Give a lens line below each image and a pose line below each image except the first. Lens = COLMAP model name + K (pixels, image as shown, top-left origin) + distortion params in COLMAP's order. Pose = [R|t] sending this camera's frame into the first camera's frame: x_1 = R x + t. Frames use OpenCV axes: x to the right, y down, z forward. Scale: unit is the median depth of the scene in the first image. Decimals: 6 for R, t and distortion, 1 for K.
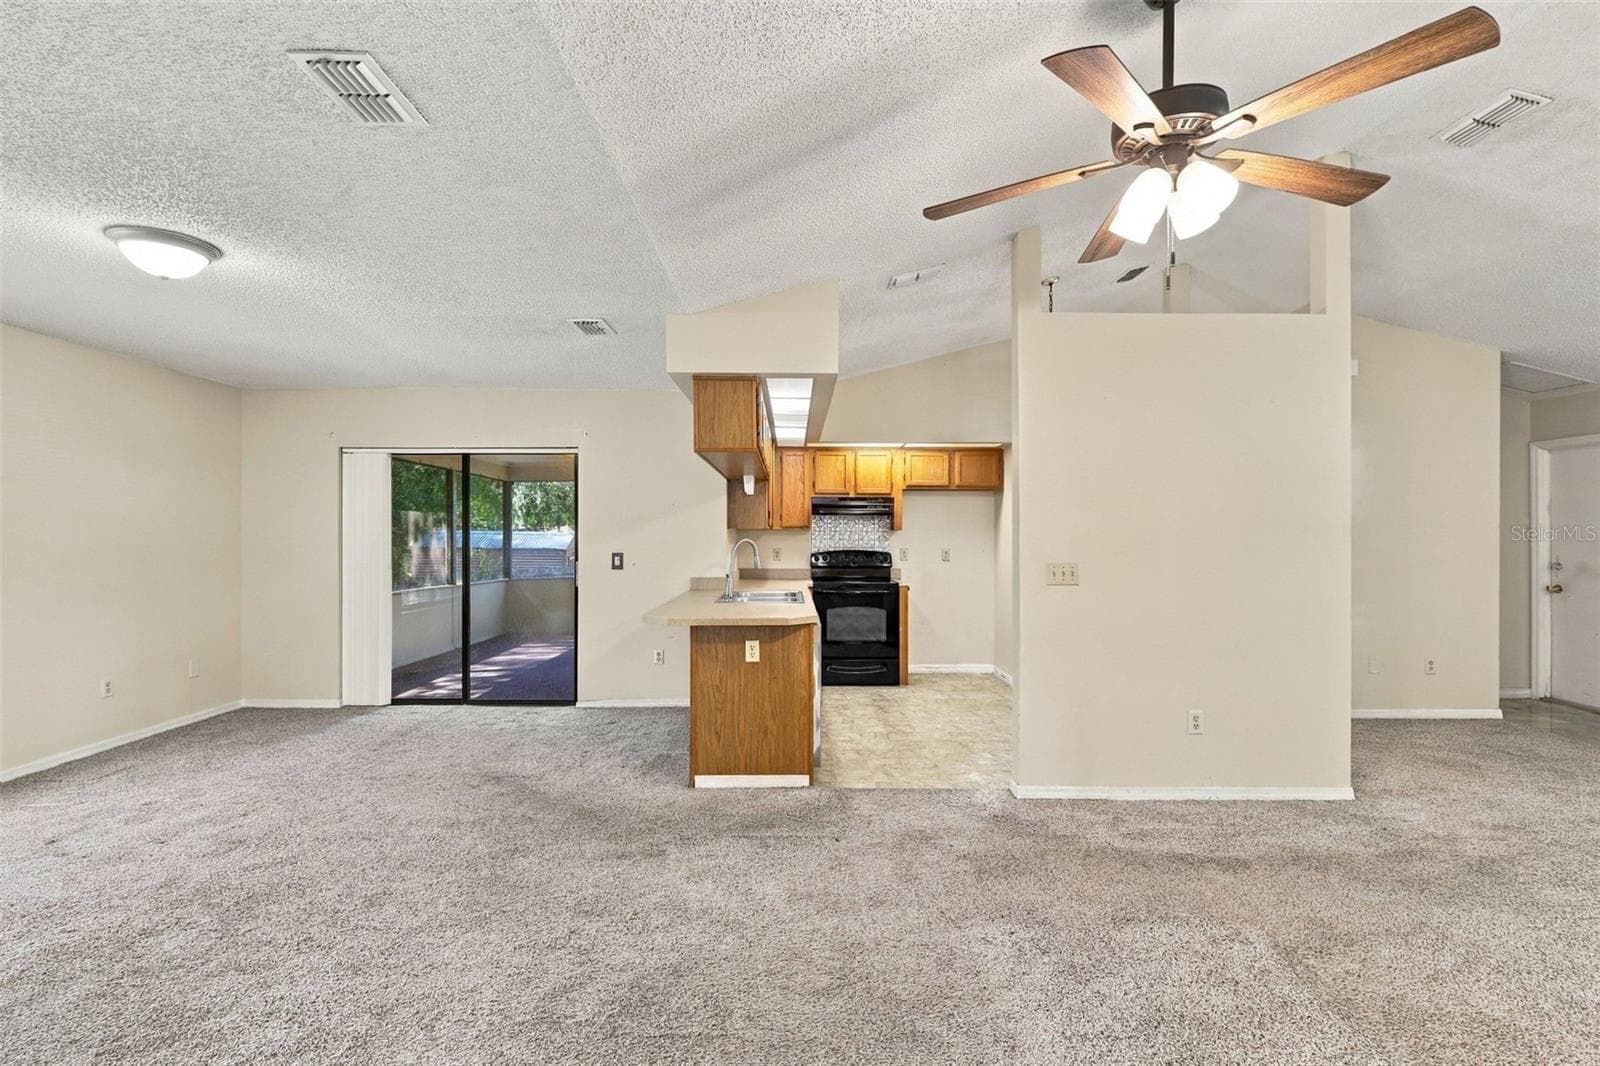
lens RADIAL K [[751.2, 0, 794.3], [0, 751.2, 531.8], [0, 0, 1]] dist [0.000124, 0.001095]
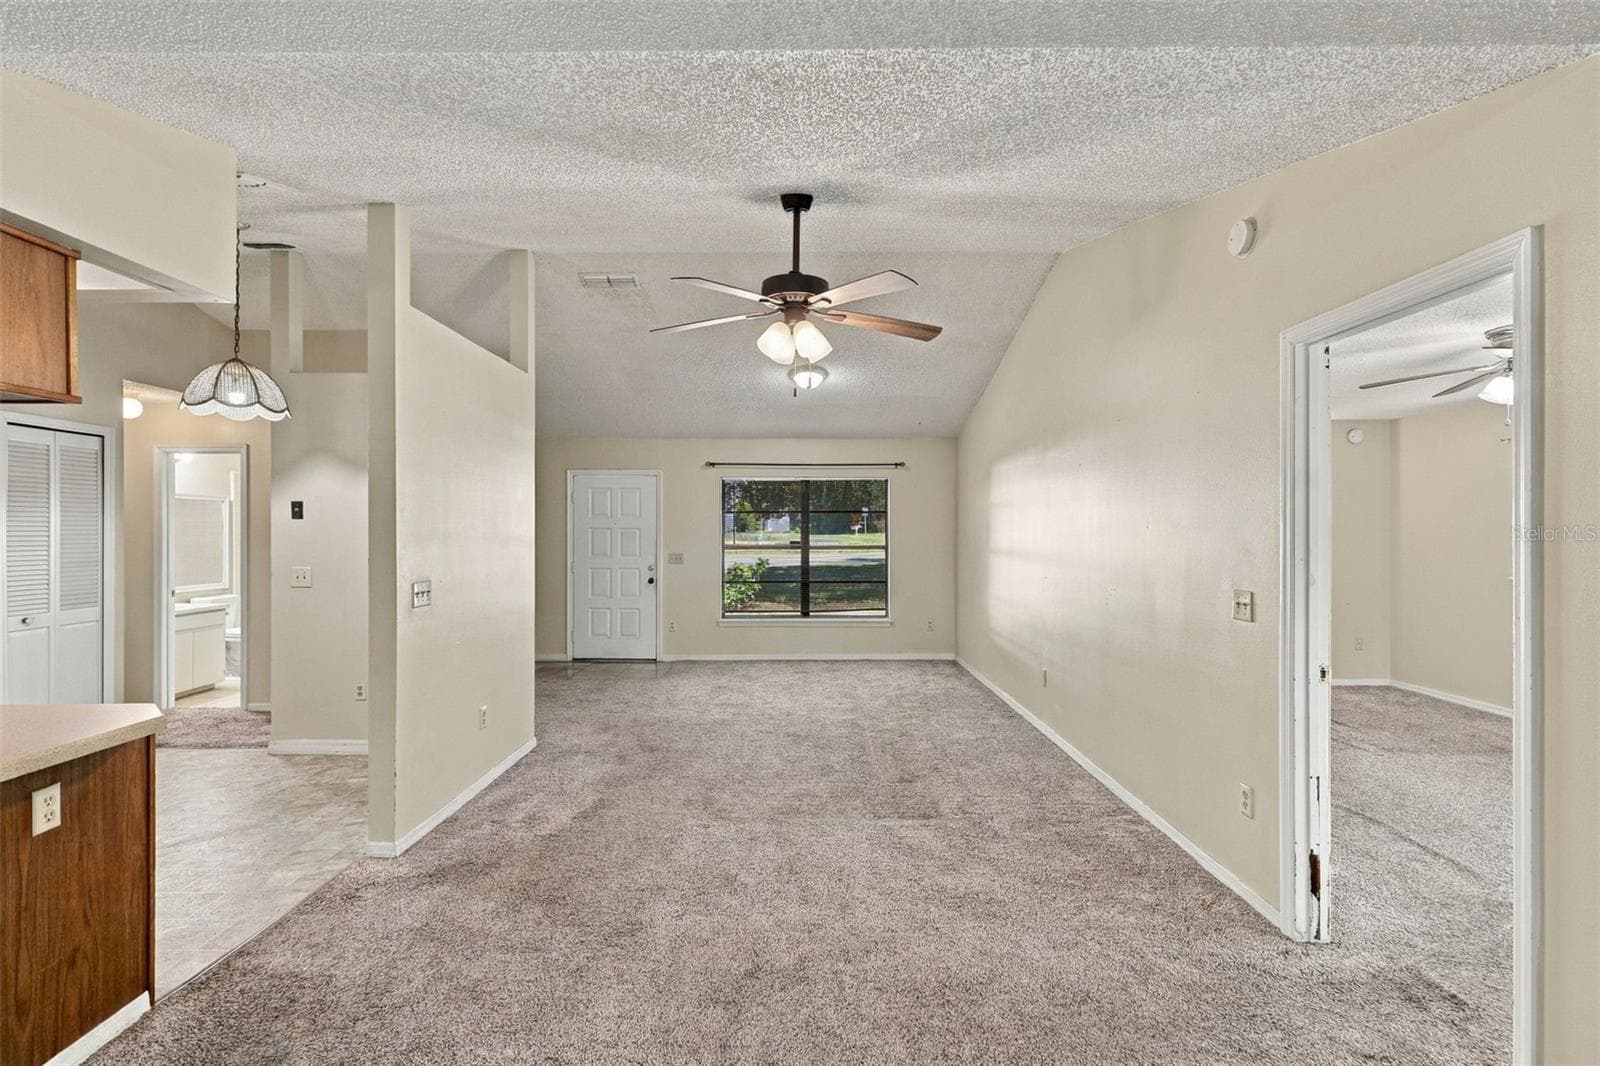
lens RADIAL K [[751.2, 0, 794.3], [0, 751.2, 531.8], [0, 0, 1]] dist [0.000124, 0.001095]
pose [[0.000686, -0.003189, 0.999995, -0.539802], [-0.005288, 0.999981, 0.003193, -0.025952], [-0.999986, -0.005290, 0.000670, 0.507770]]
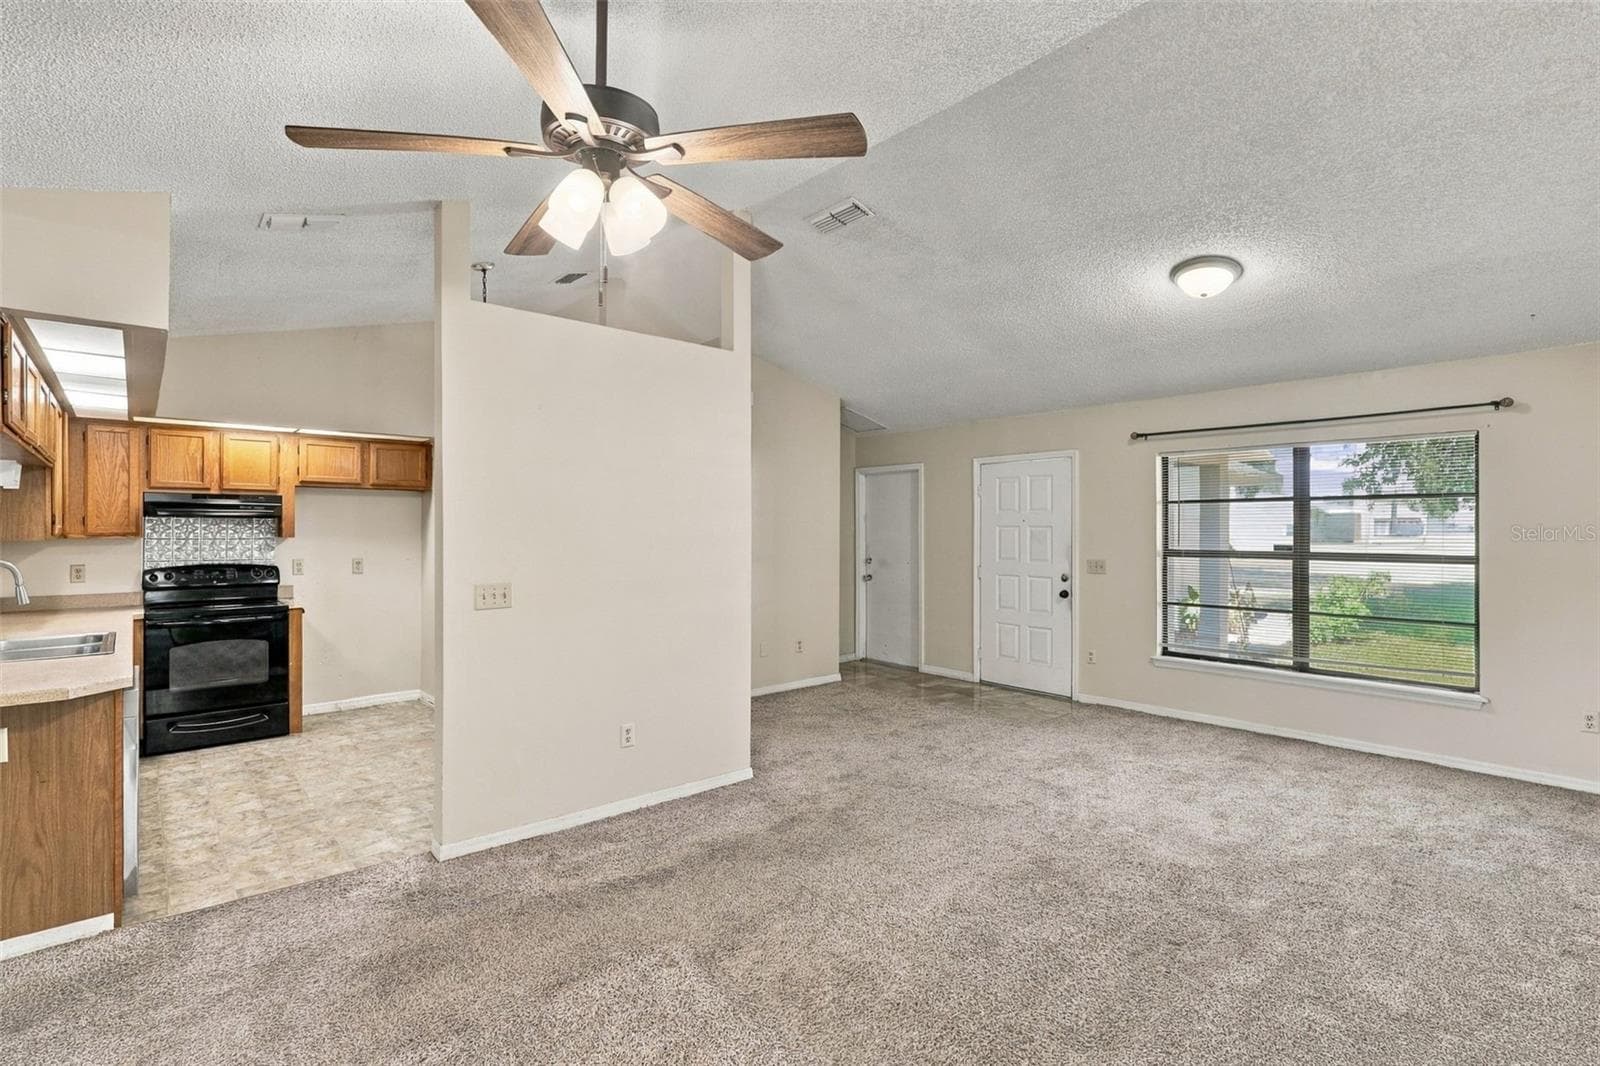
lens RADIAL K [[756.7, 0, 804.3], [0, 756.7, 527.5], [0, 0, 1]] dist [-0.000137, -0.000285]
pose [[0.752776, -0.000883, 0.658276, 0.039203], [-0.002162, 0.999990, 0.003813, -0.029053], [-0.658273, -0.004293, 0.752767, 0.072301]]
